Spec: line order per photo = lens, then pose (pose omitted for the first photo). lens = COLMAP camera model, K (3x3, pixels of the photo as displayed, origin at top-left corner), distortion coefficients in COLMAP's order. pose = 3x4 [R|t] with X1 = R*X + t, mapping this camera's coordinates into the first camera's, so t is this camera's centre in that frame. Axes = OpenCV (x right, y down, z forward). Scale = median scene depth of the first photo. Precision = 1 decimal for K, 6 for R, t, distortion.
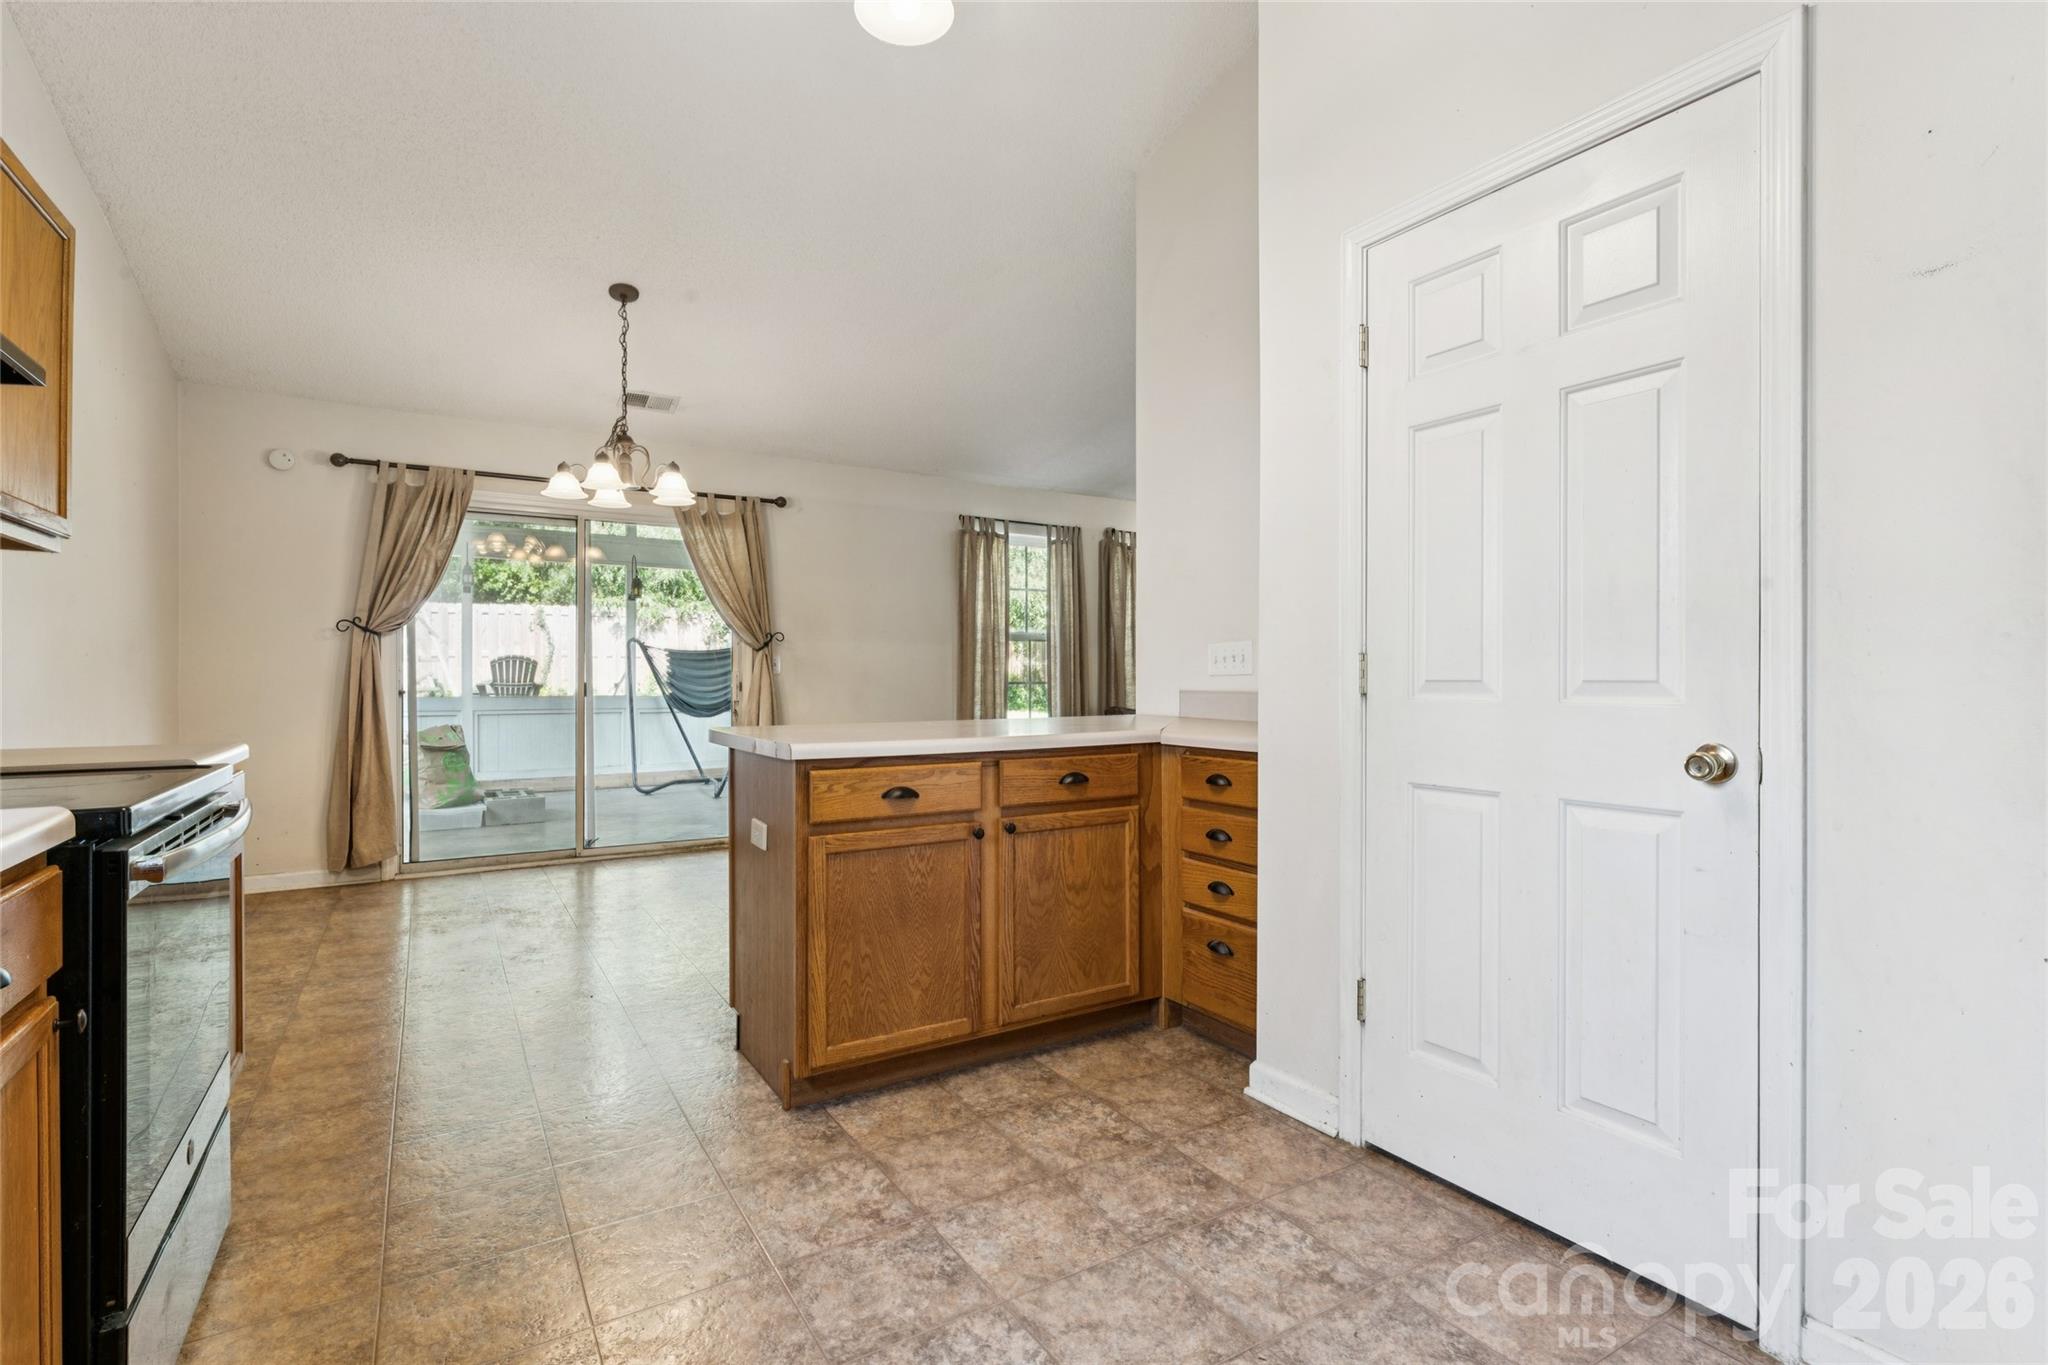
lens RADIAL K [[959.8, 0, 1023.8], [0, 959.8, 684.3], [0, 0, 1]] dist [-0.009487, 0.002621]
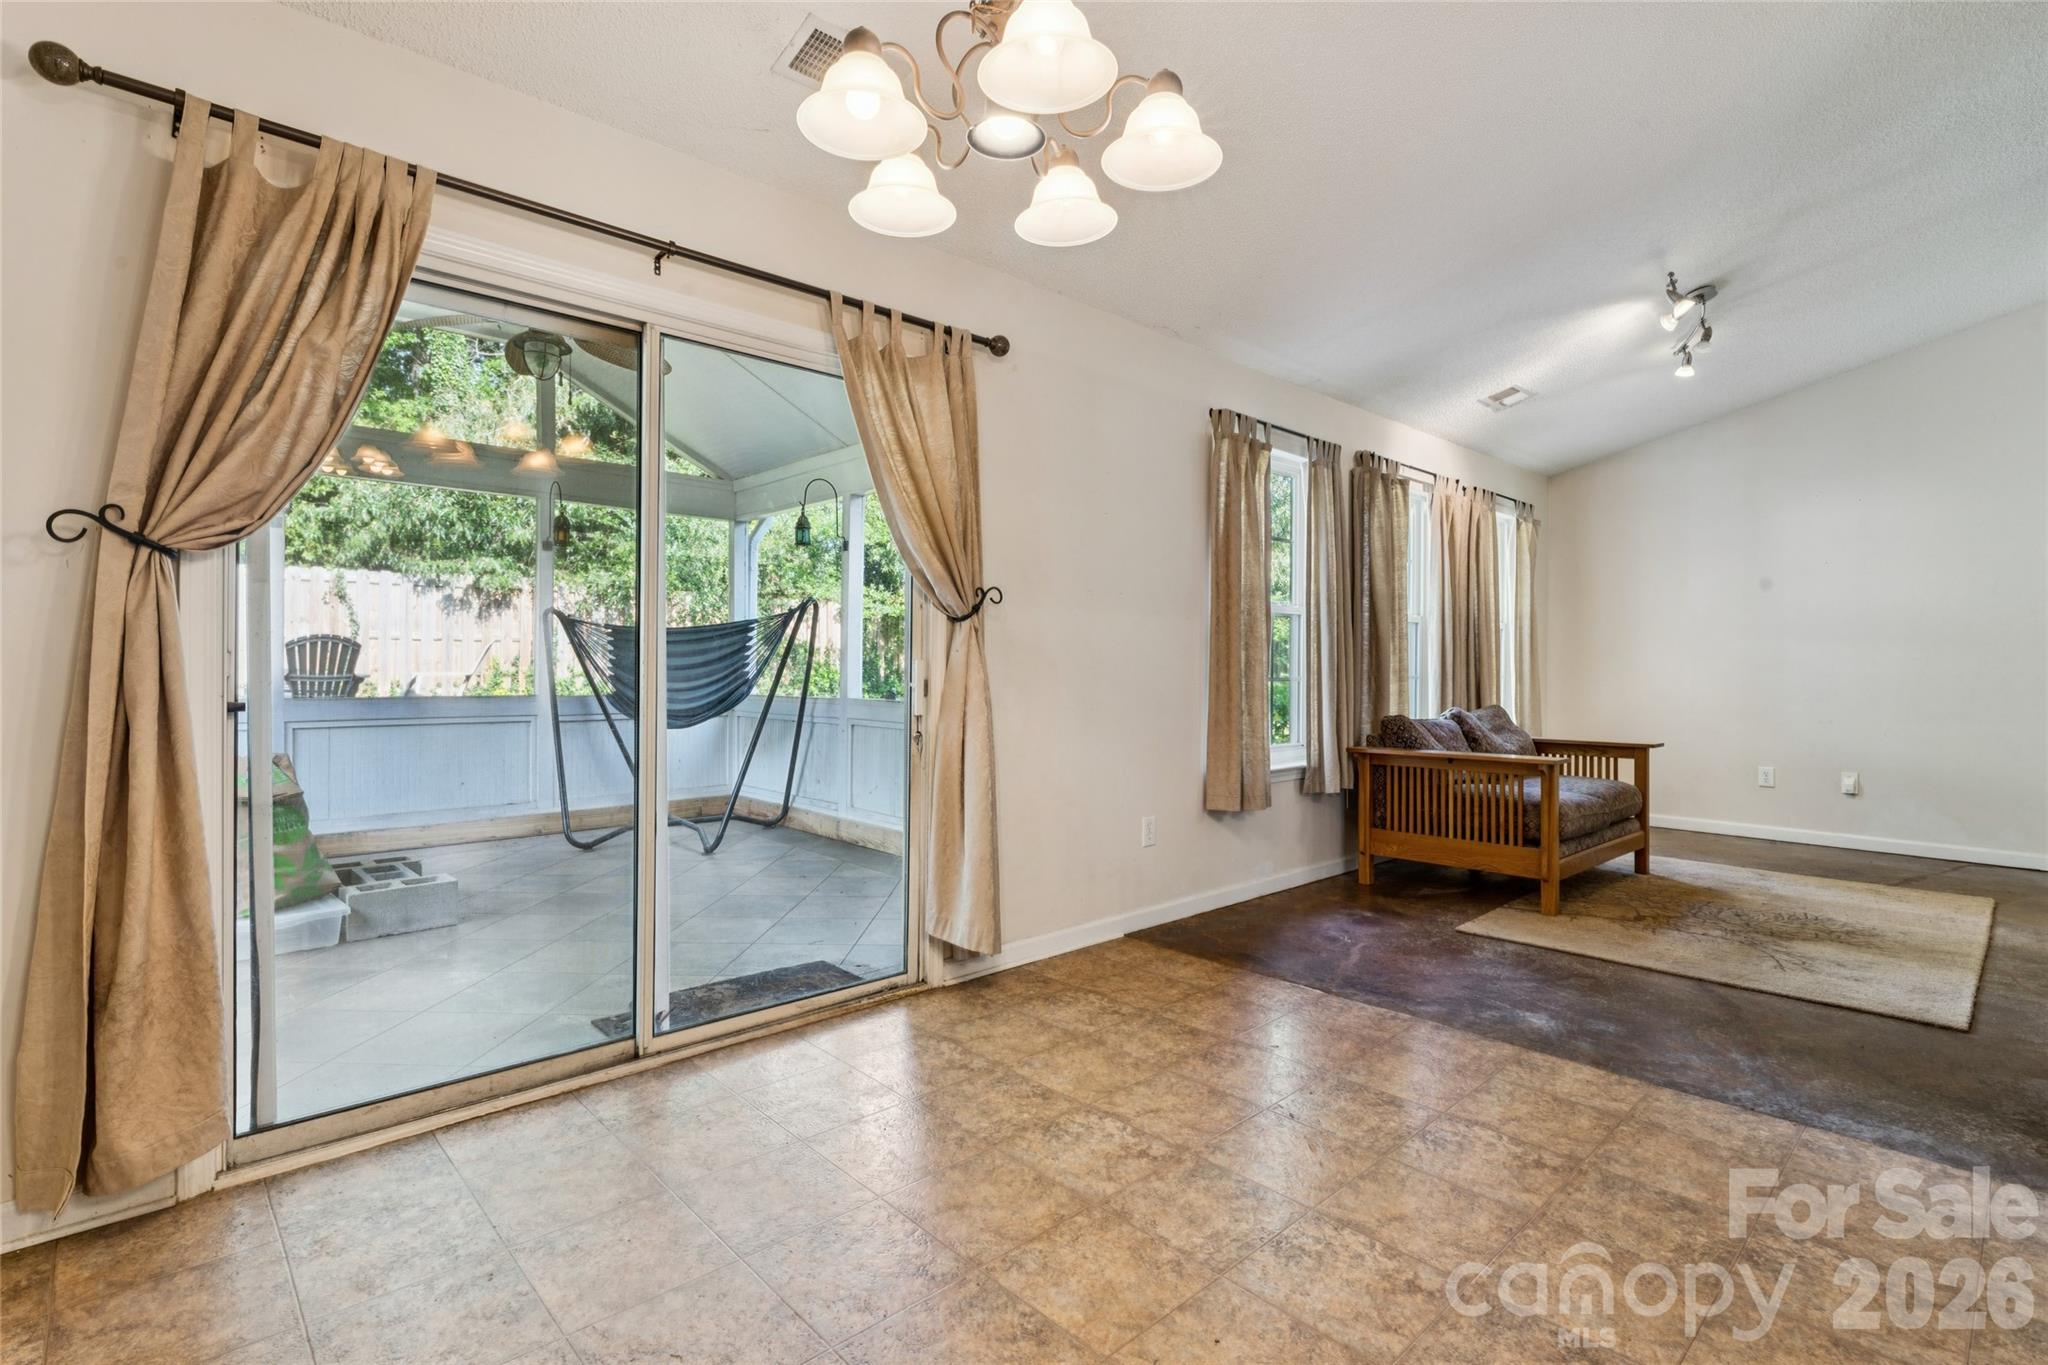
lens RADIAL K [[959.8, 0, 1015.0], [0, 959.8, 669.9], [0, 0, 1]] dist [-0.009487, 0.002621]
pose [[0.981590, 0.002866, 0.190978, -0.416781], [-0.001690, 0.999979, -0.006323, -0.004565], [-0.190992, 0.005884, 0.981574, 0.560637]]
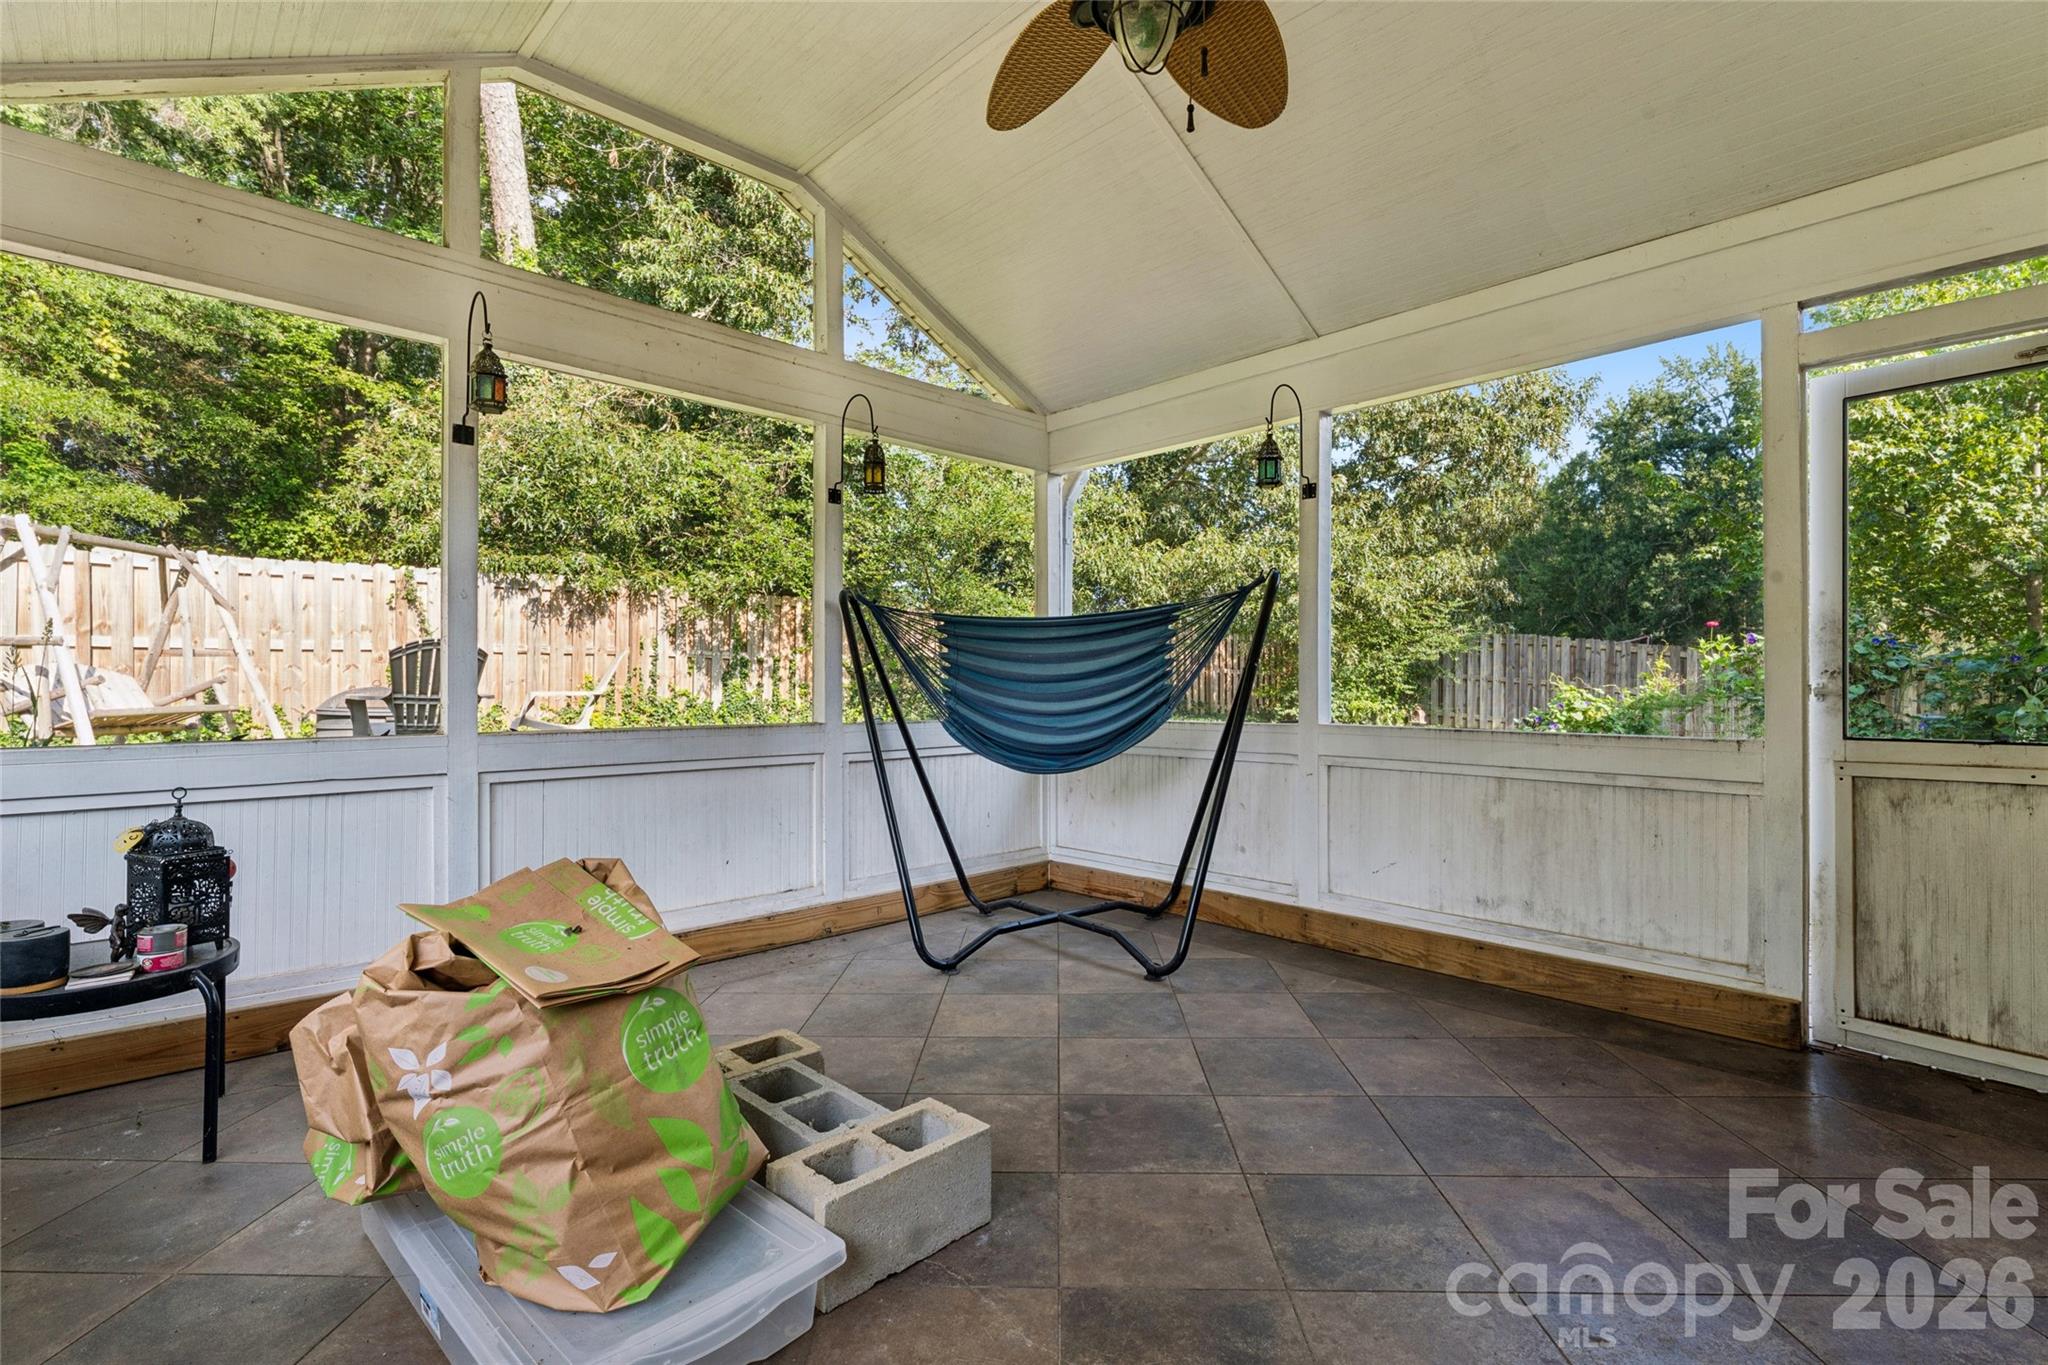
lens RADIAL K [[959.8, 0, 1027.4], [0, 959.8, 691.6], [0, 0, 1]] dist [-0.009487, 0.002621]
pose [[0.979121, -0.003533, 0.203247, -0.750594], [0.004231, 0.999987, -0.003000, -0.002285], [-0.203234, 0.003798, 0.979123, 1.021569]]
